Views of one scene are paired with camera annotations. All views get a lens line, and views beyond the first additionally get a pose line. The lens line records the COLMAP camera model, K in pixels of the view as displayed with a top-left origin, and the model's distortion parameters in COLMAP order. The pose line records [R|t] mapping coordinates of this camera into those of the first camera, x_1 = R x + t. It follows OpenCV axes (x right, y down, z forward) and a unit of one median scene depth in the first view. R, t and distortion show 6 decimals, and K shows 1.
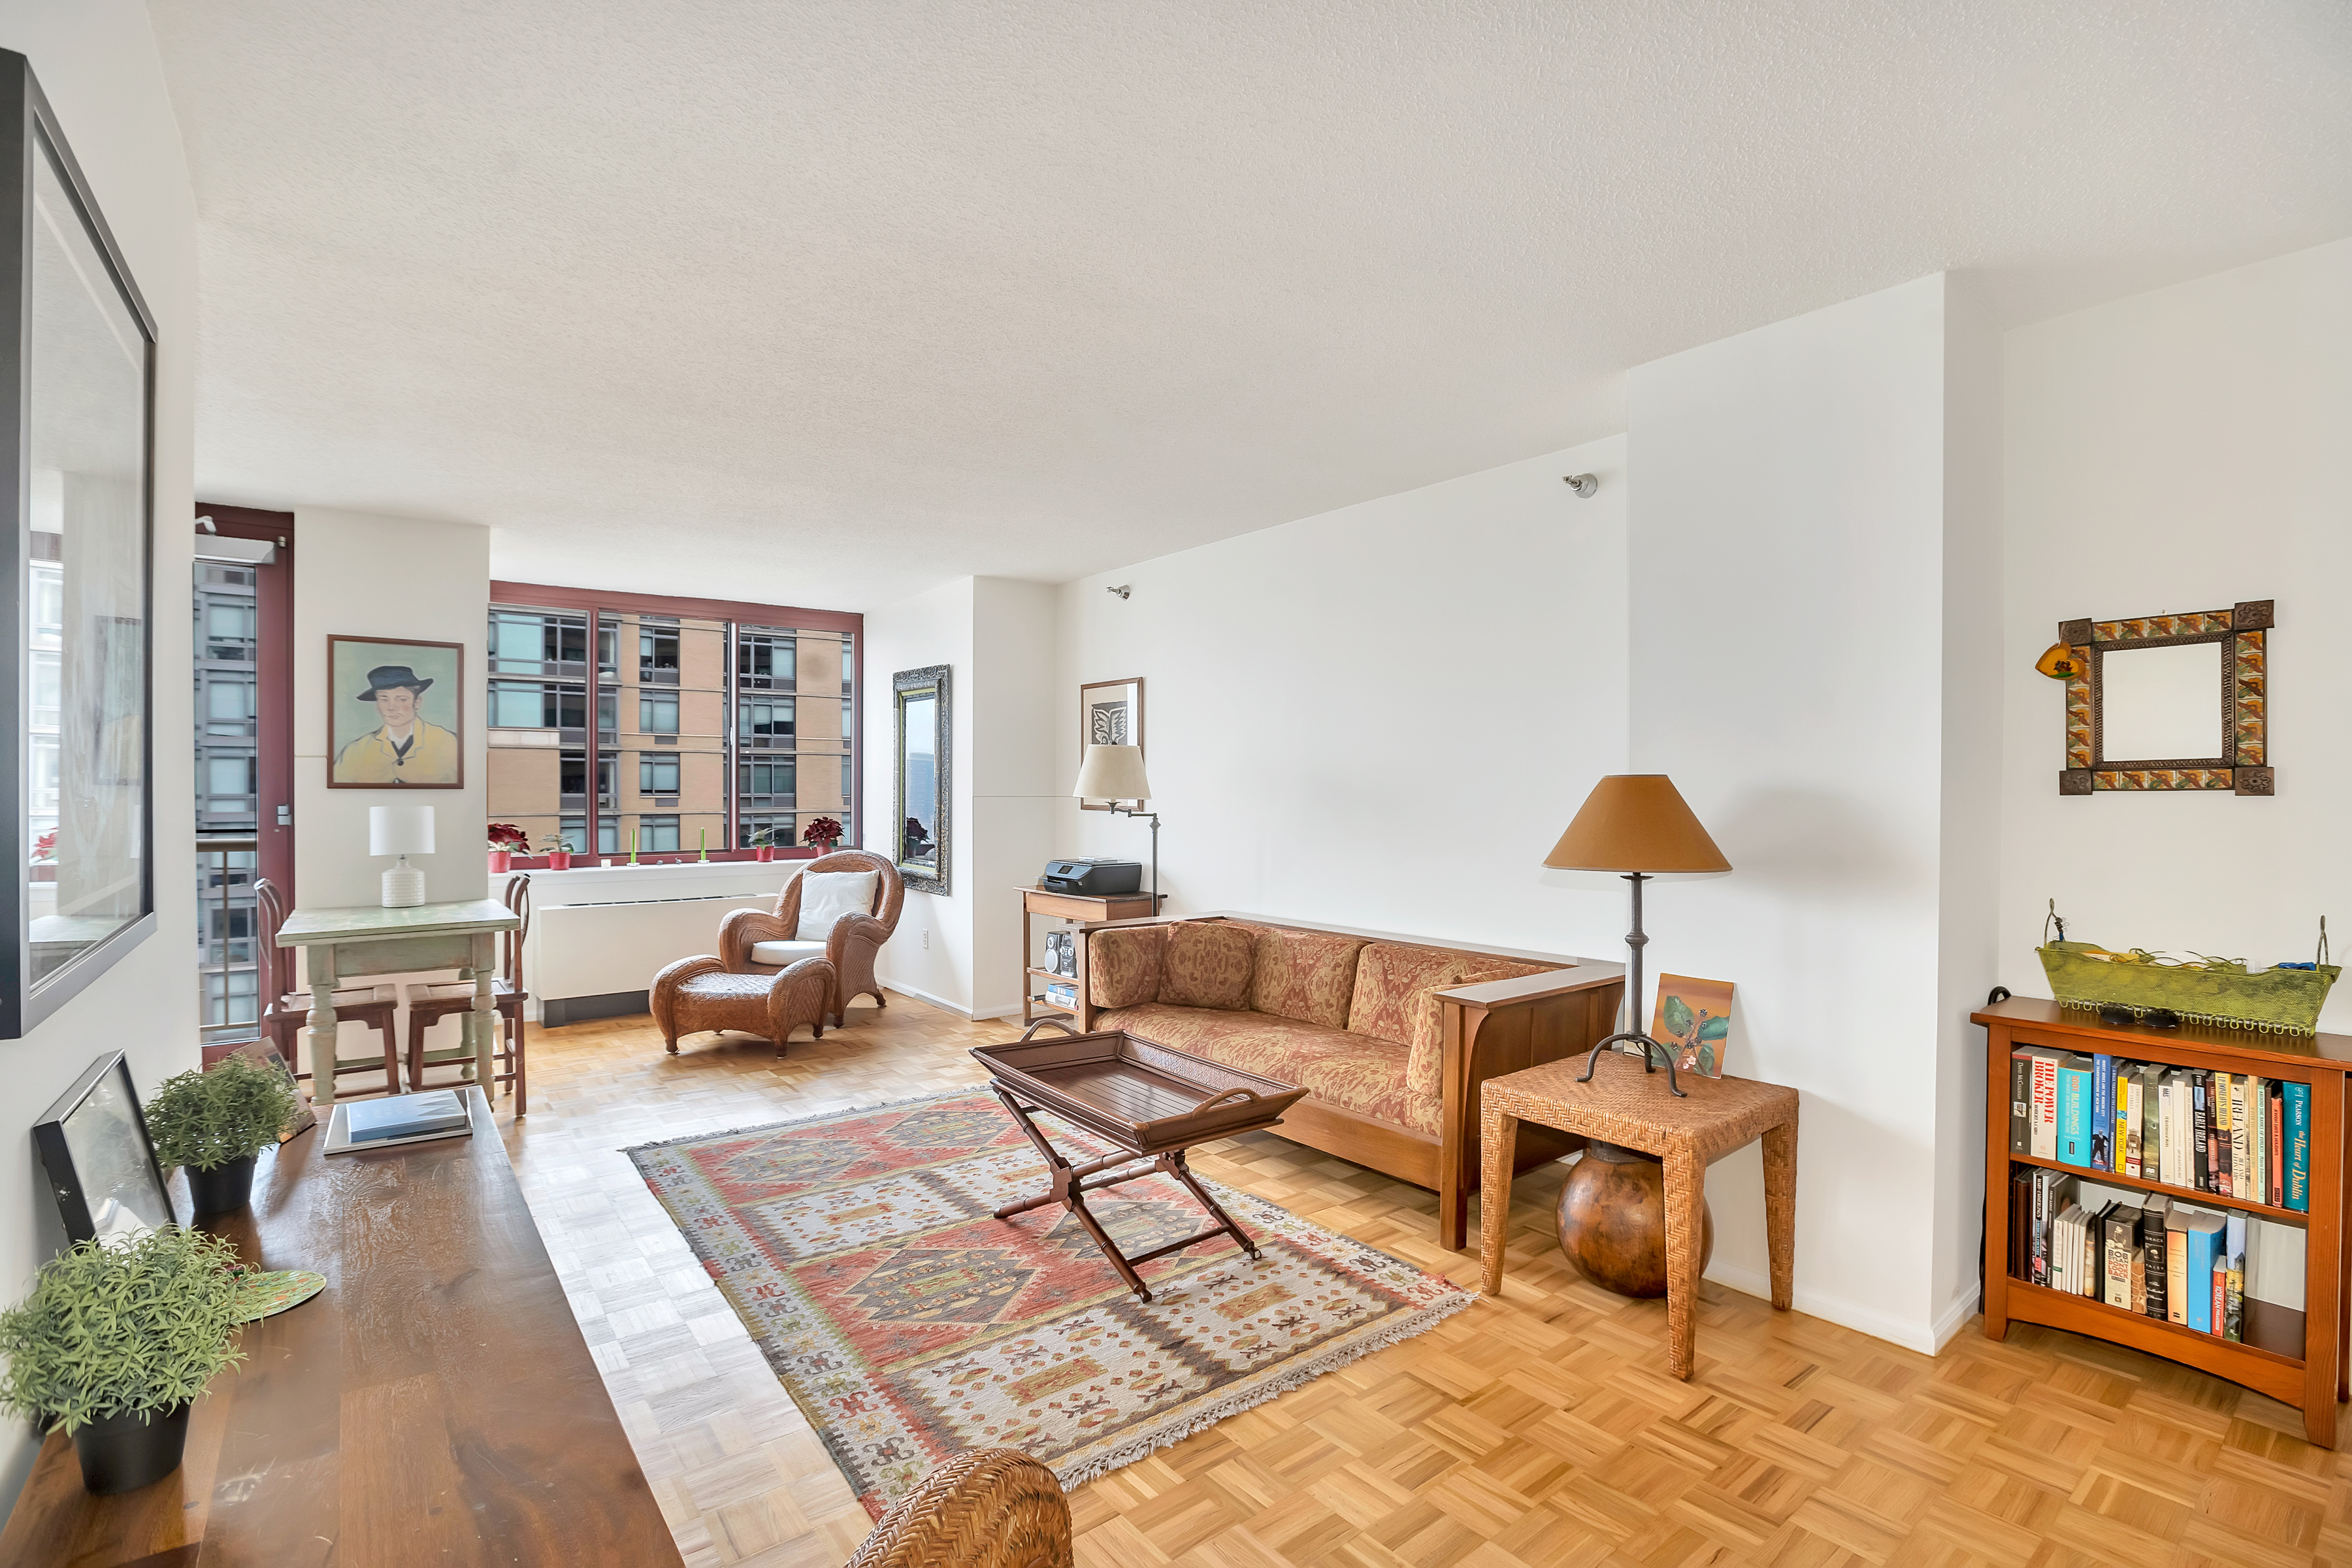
lens RADIAL K [[1111.8, 0, 1099.1], [0, 1111.8, 838.3], [0, 0, 1]] dist [-0.033712, 0.004717]
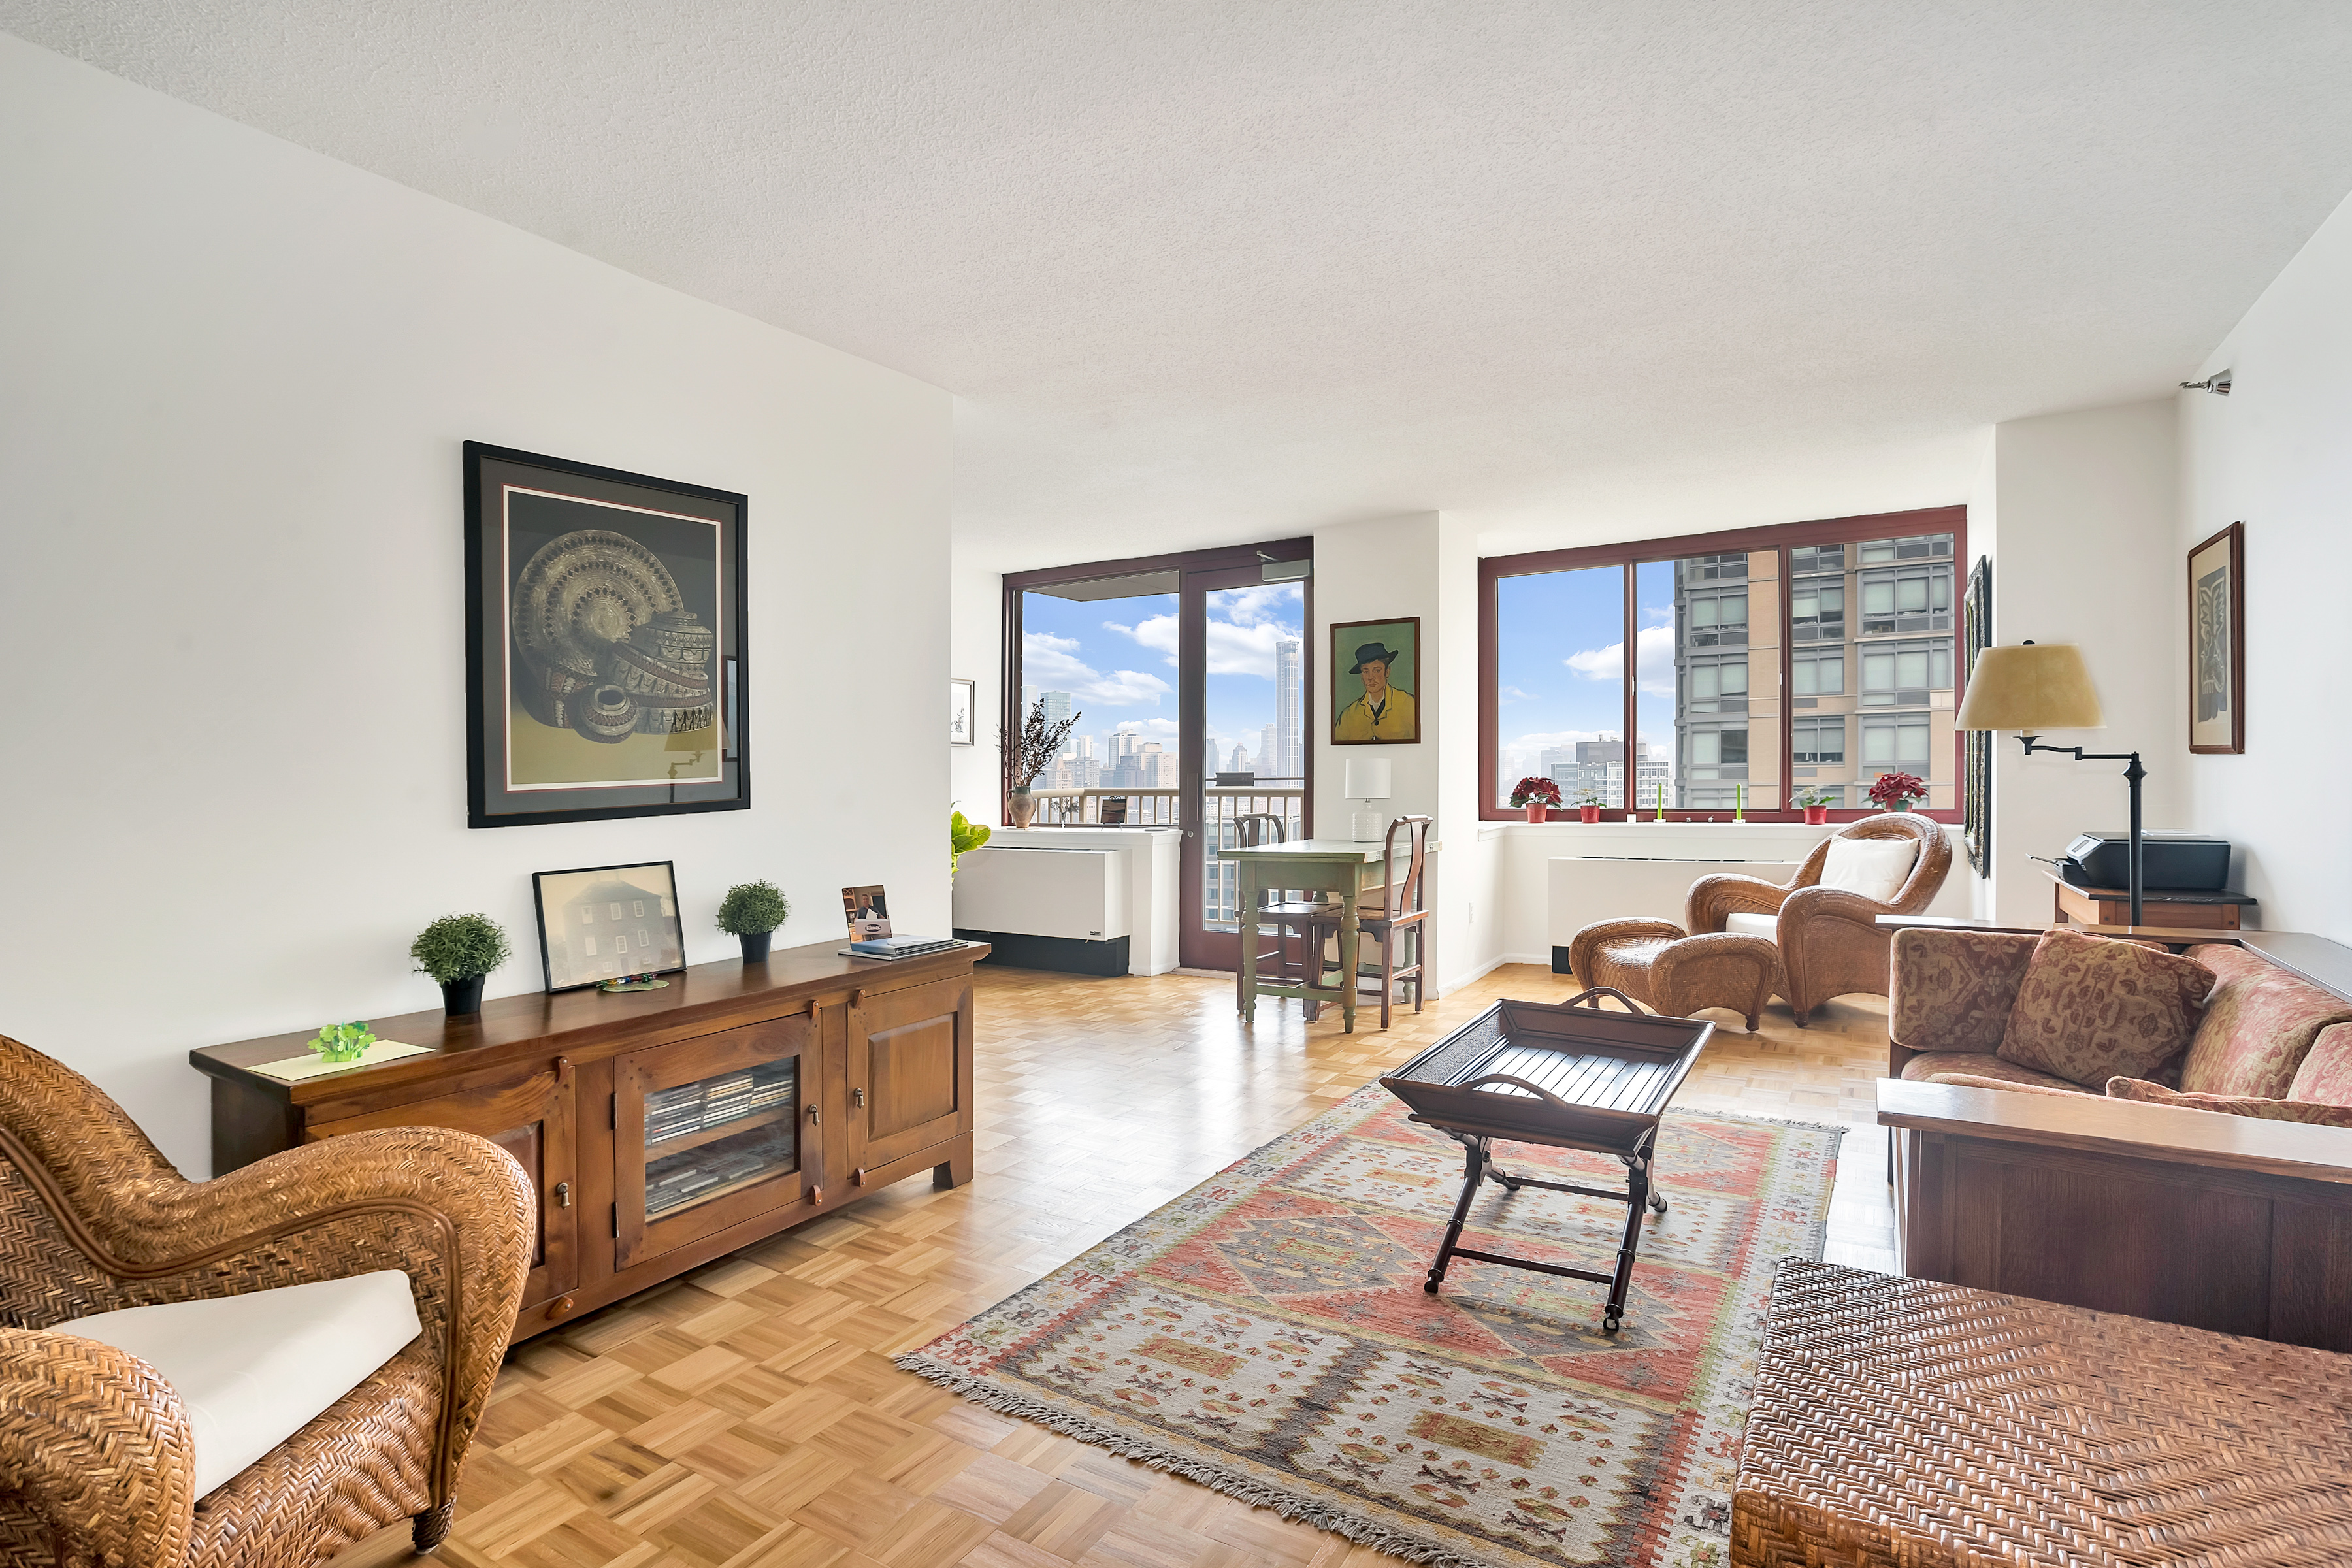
lens RADIAL K [[1111.8, 0, 1159.6], [0, 1111.8, 803.5], [0, 0, 1]] dist [-0.033712, 0.004717]
pose [[0.371861, 0.020059, -0.928072, 0.424671], [-0.025332, 0.999613, 0.011455, 0.012201], [0.927943, 0.019250, 0.372225, 0.337755]]
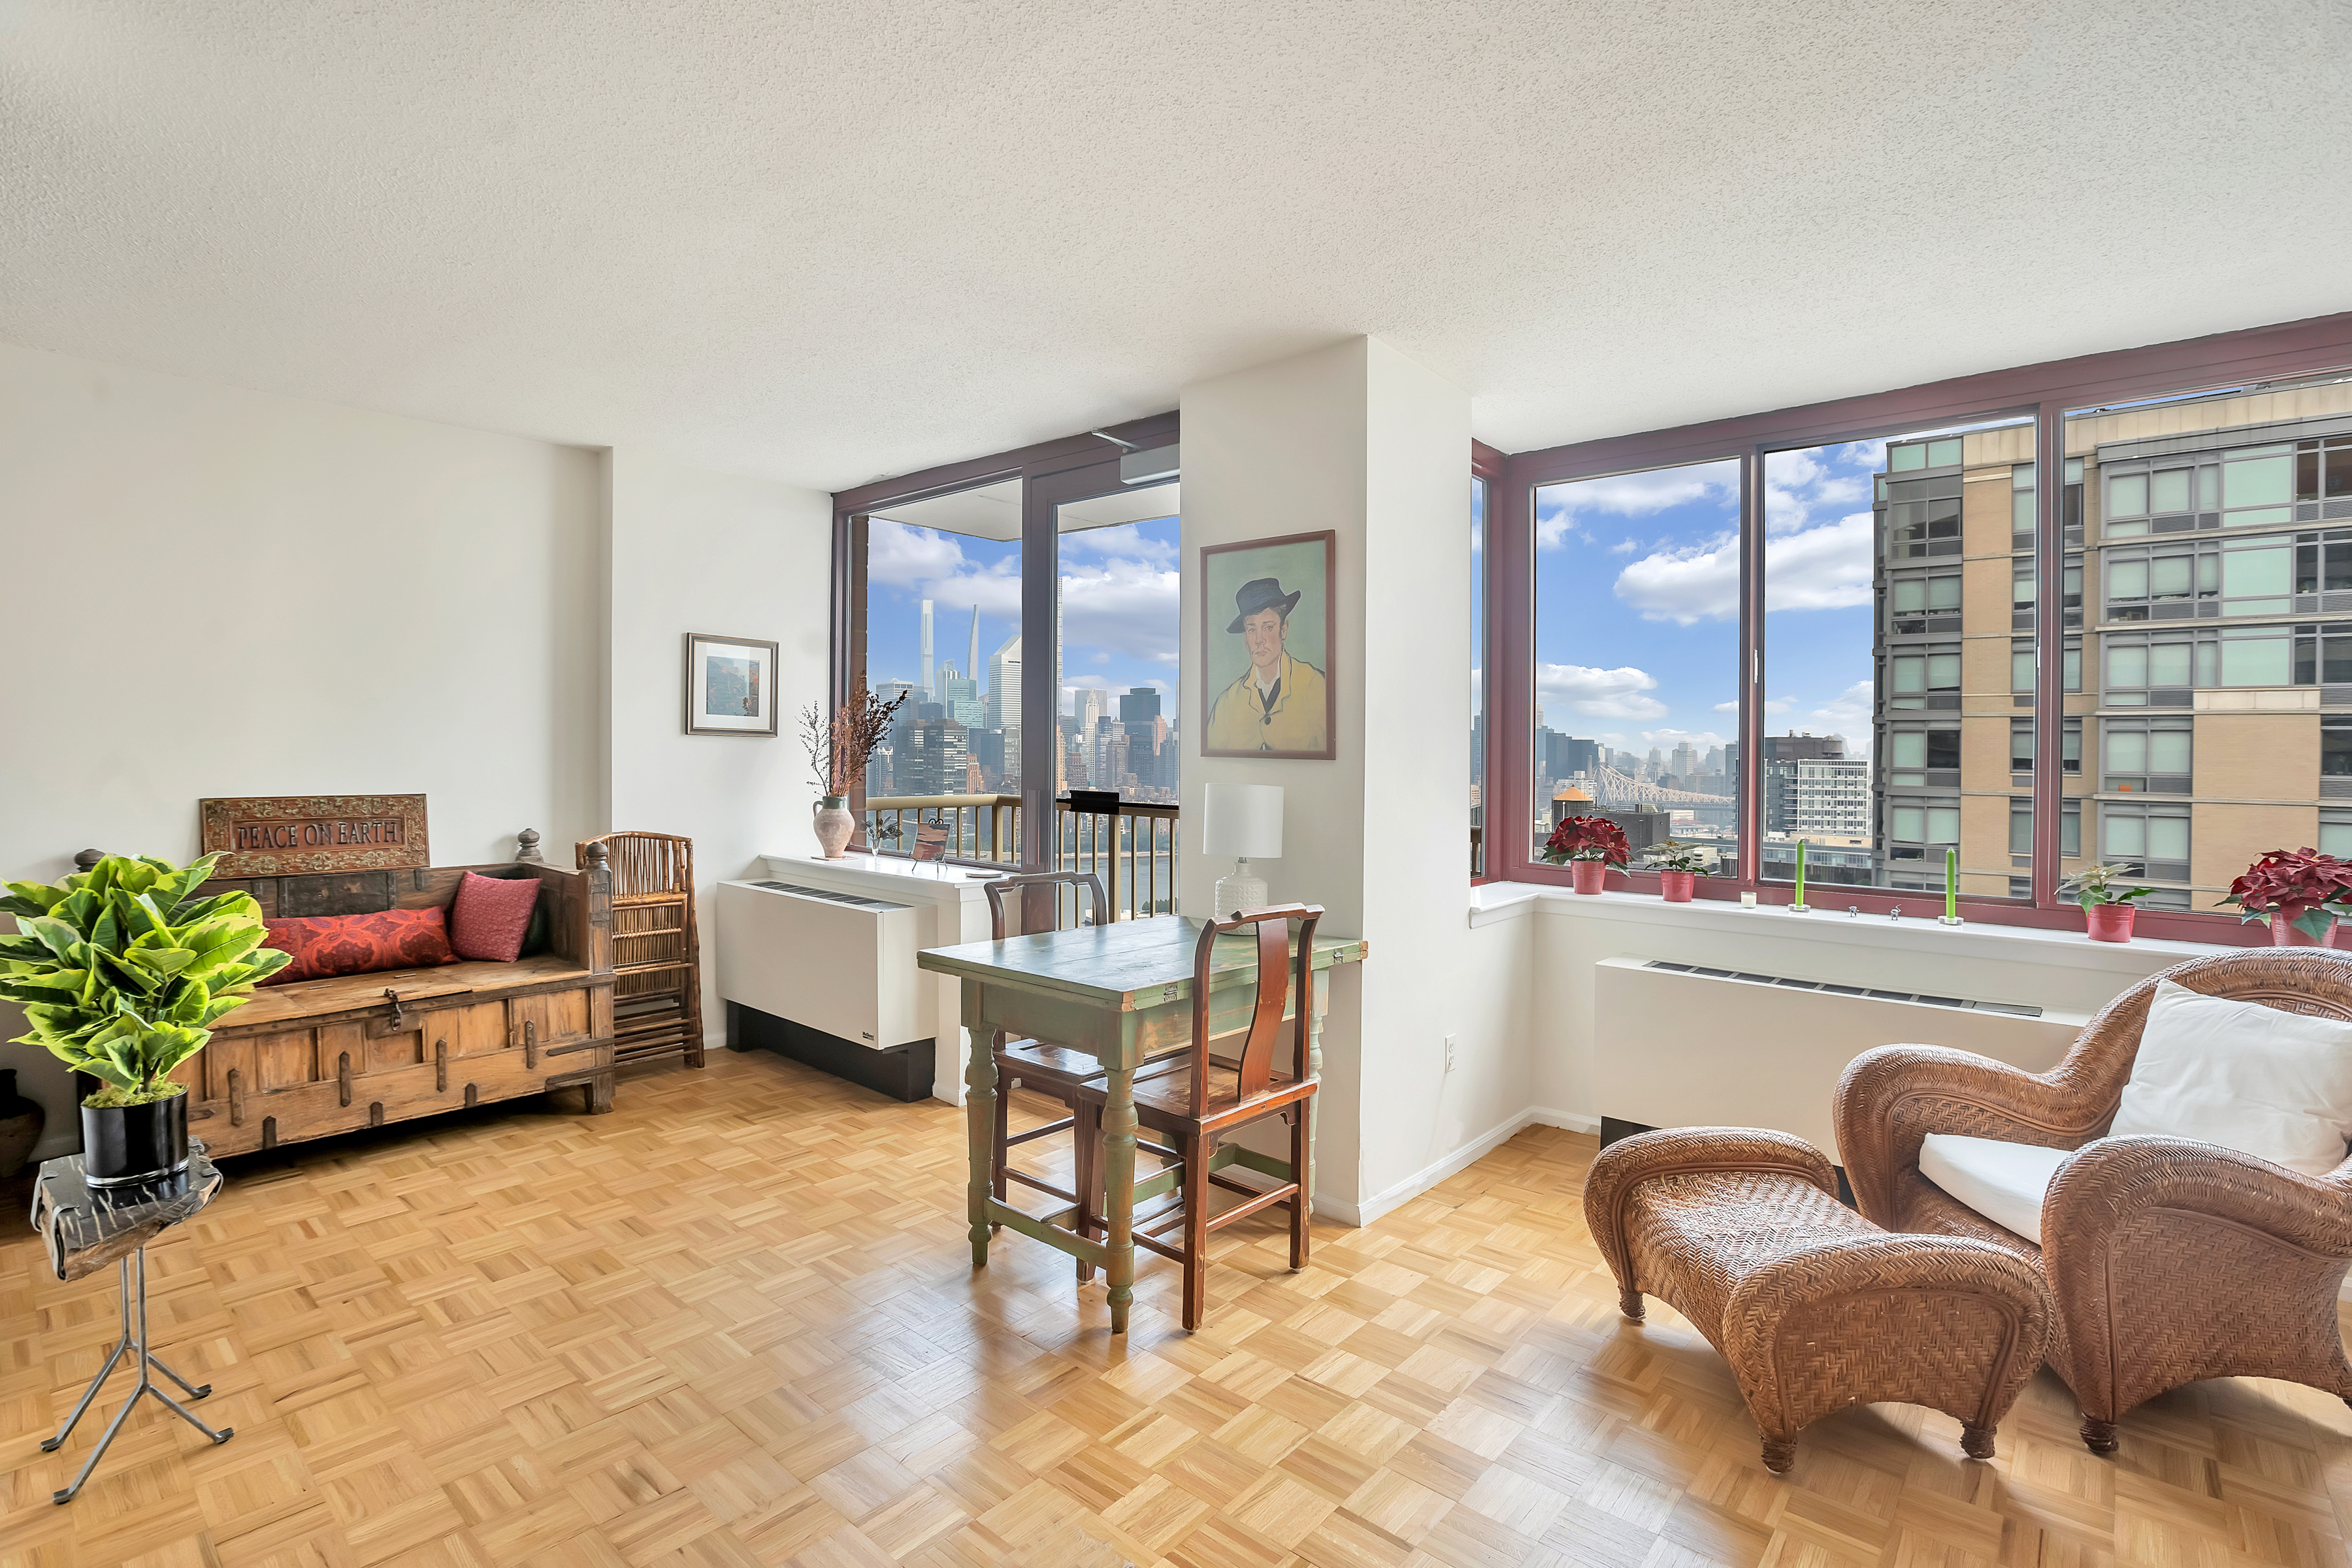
lens RADIAL K [[1111.8, 0, 1190.7], [0, 1111.8, 751.4], [0, 0, 1]] dist [-0.033712, 0.004717]
pose [[0.256600, 0.001201, -0.966517, 0.021107], [-0.056245, 0.998323, -0.013692, -0.038363], [0.964880, 0.057875, 0.256237, 0.804564]]
